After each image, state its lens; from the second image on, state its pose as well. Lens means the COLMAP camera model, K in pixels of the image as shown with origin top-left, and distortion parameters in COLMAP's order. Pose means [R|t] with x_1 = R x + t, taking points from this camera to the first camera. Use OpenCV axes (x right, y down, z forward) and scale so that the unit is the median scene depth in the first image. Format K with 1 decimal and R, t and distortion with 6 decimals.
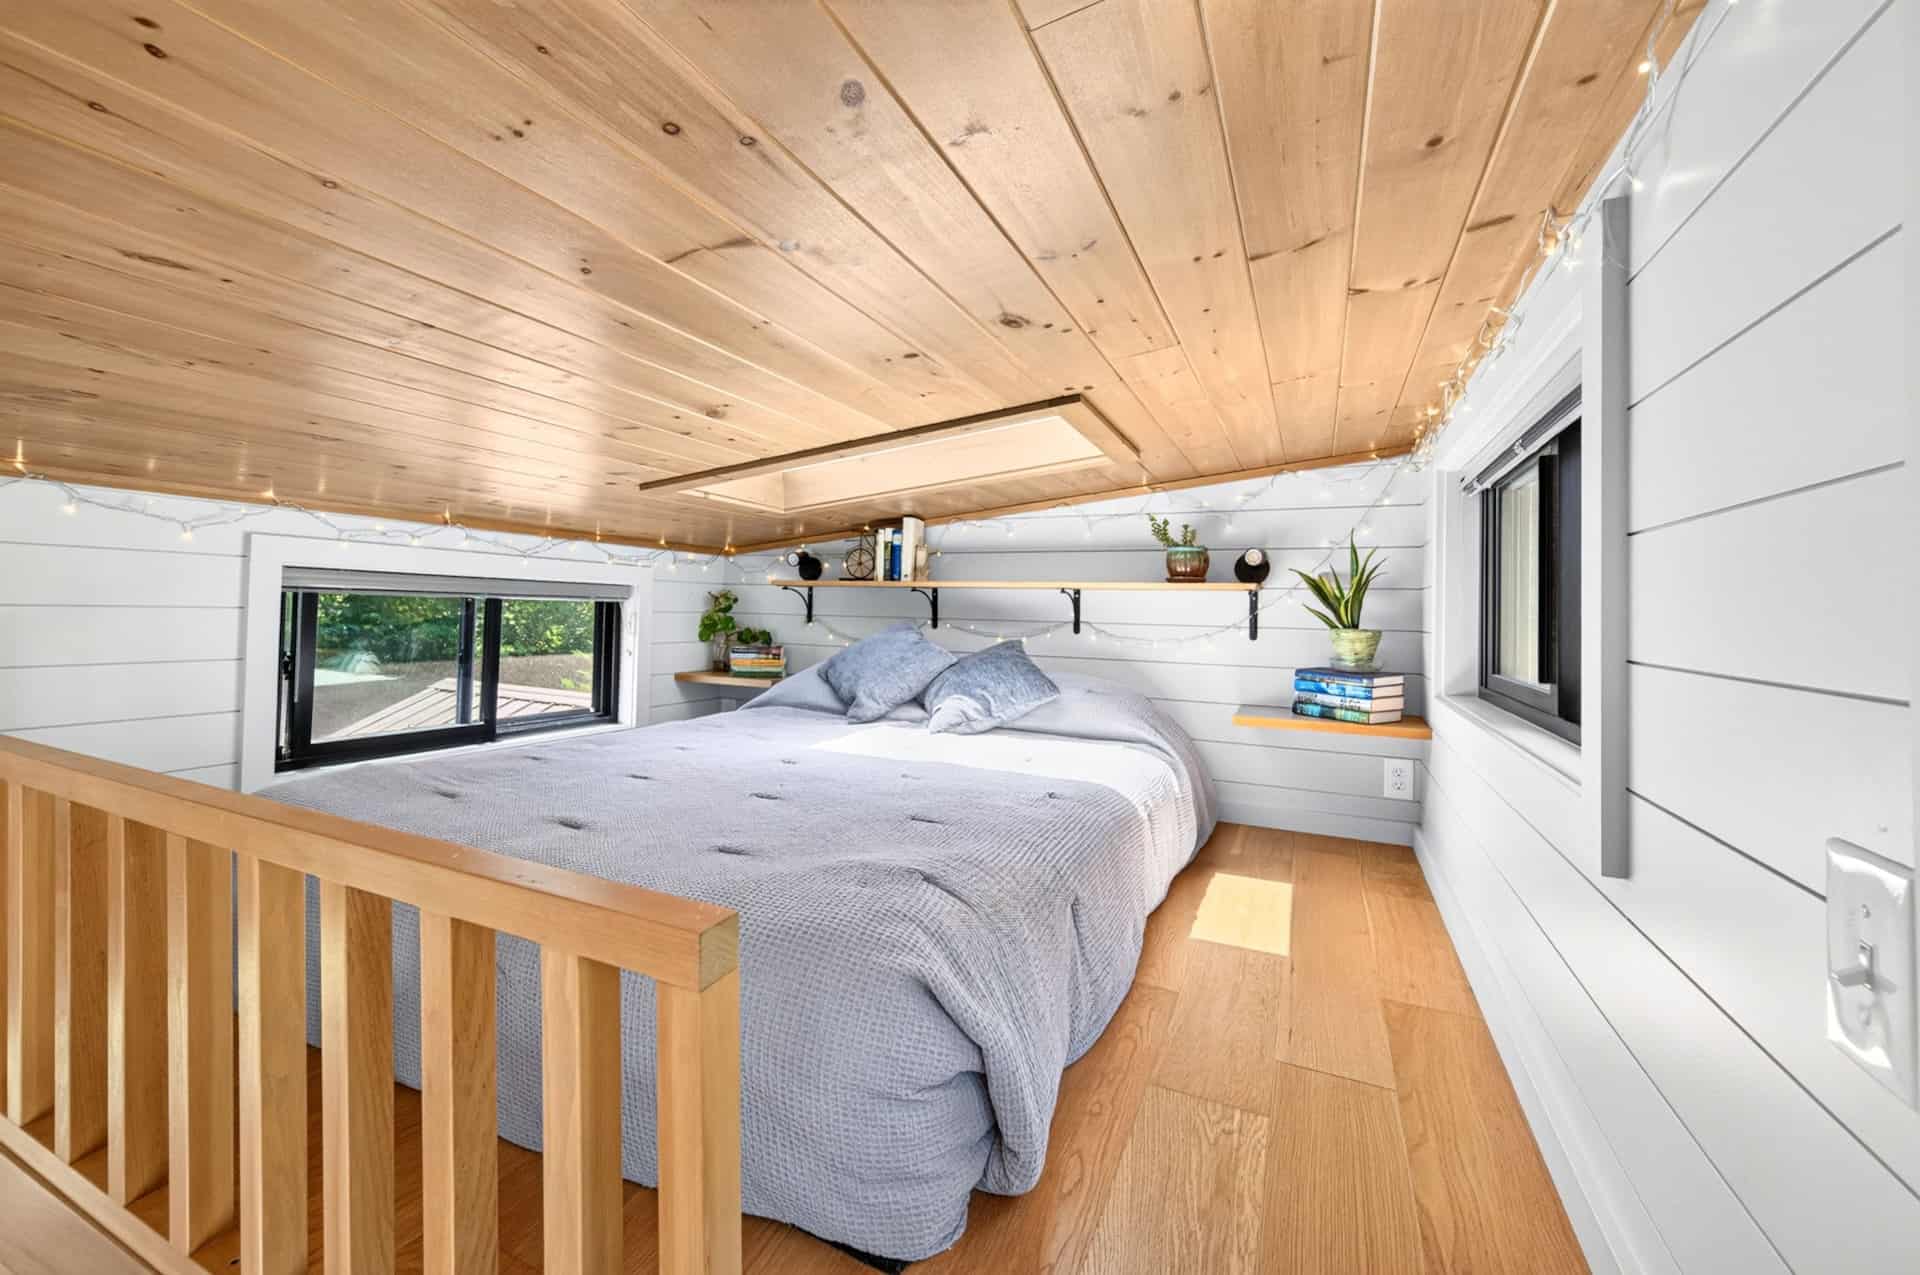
lens RADIAL K [[754.3, 0, 965.8], [0, 754.3, 611.9], [0, 0, 1]] dist [0.001622, 0.000181]
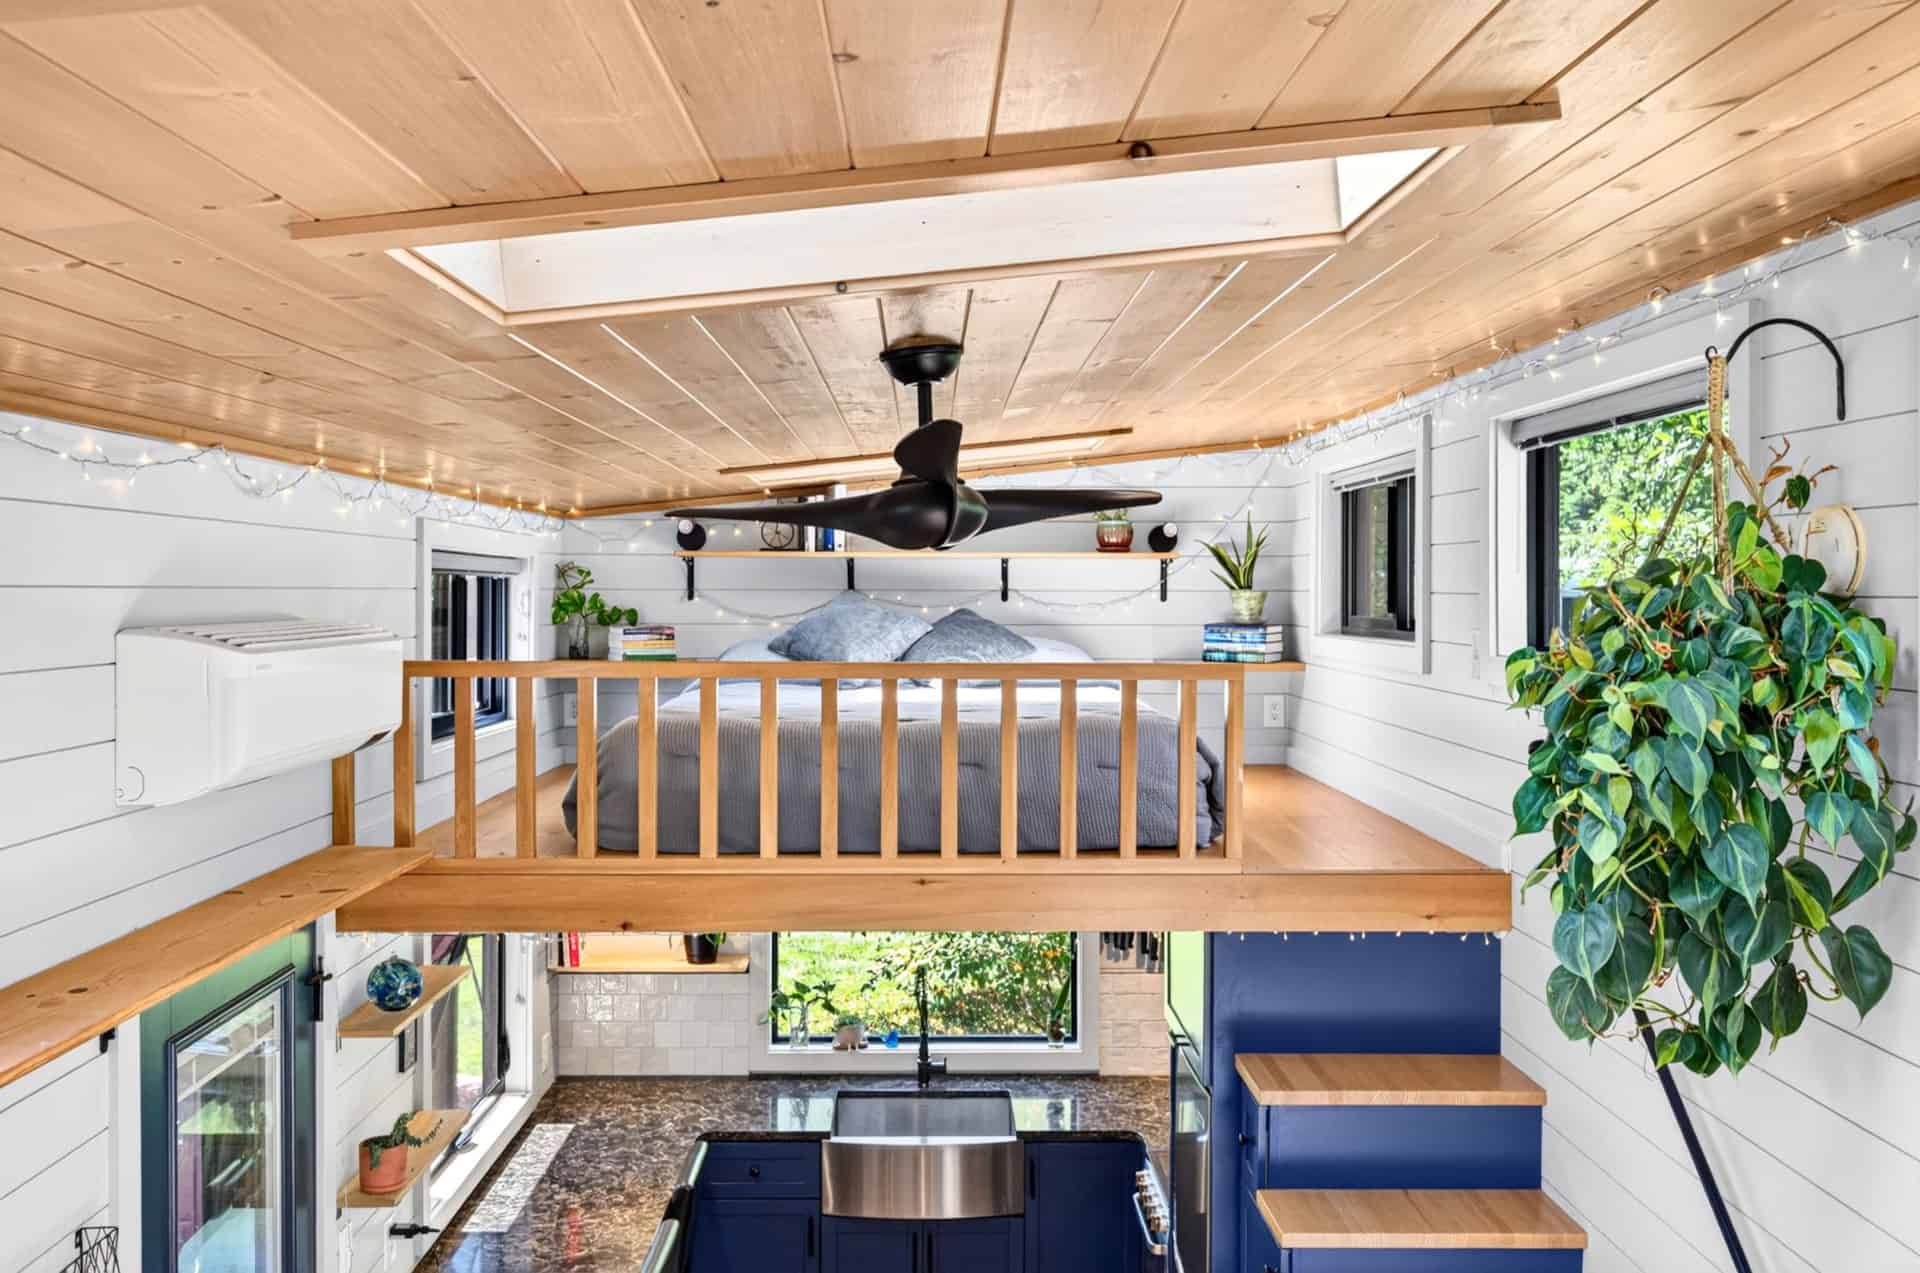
lens RADIAL K [[1591.0, 0, 960.0], [0, 1591.0, 636.5], [0, 0, 1]] dist [-0.000208, 0.000087]
pose [[0.896280, -0.032282, 0.442313, -1.025630], [0.017845, 0.999165, 0.036765, -0.004992], [-0.443130, -0.025058, 0.896107, -1.091570]]
